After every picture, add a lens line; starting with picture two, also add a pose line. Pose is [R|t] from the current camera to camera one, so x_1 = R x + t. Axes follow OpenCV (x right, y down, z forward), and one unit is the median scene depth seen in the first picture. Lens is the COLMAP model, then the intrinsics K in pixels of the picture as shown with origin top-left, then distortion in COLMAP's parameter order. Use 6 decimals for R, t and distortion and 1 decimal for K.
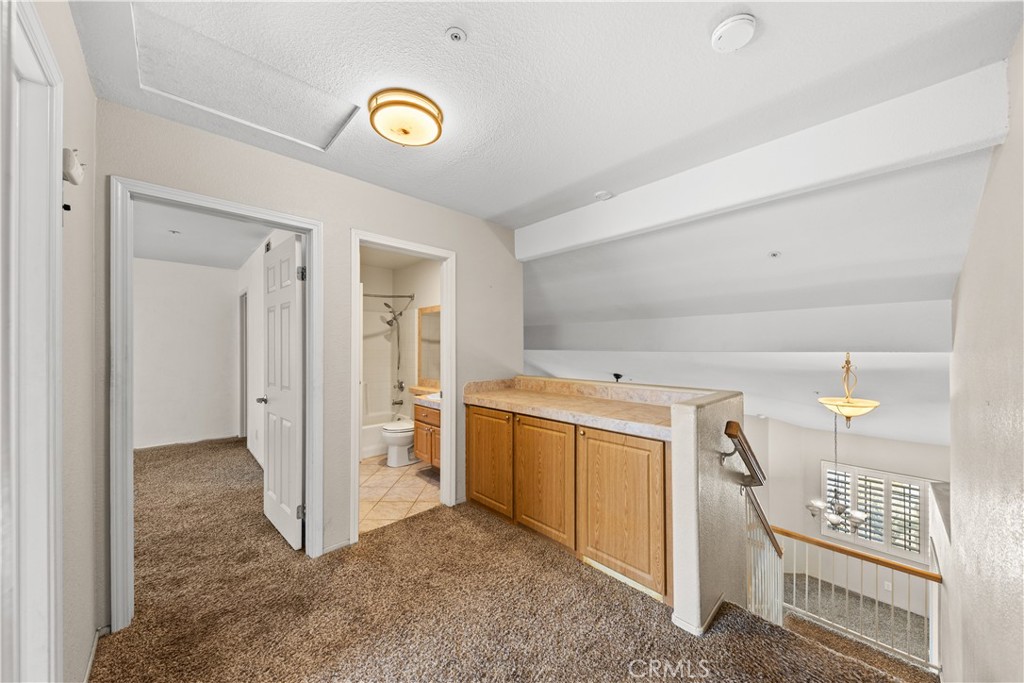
lens RADIAL K [[359.1, 0, 515.2], [0, 359.1, 348.8], [0, 0, 1]] dist [0.009937, -0.004371]
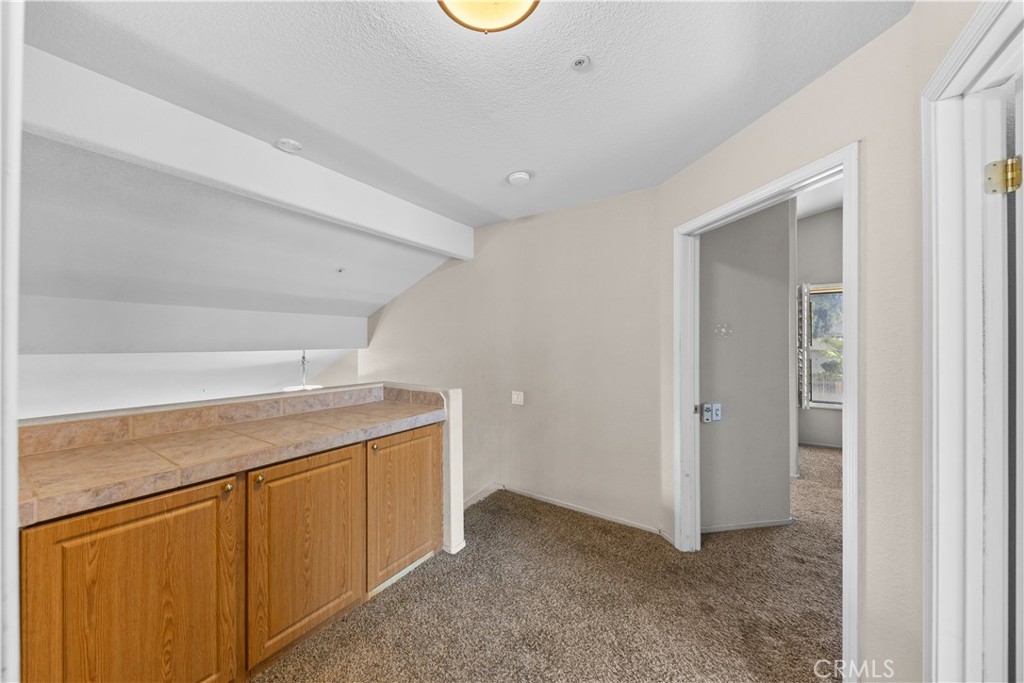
lens RADIAL K [[359.1, 0, 506.9], [0, 359.1, 344.0], [0, 0, 1]] dist [0.009937, -0.004371]
pose [[-0.219293, 0.002584, 0.975656, -0.679134], [0.002034, 0.999996, -0.002191, -0.008951], [-0.975657, 0.001504, -0.219297, 0.825954]]
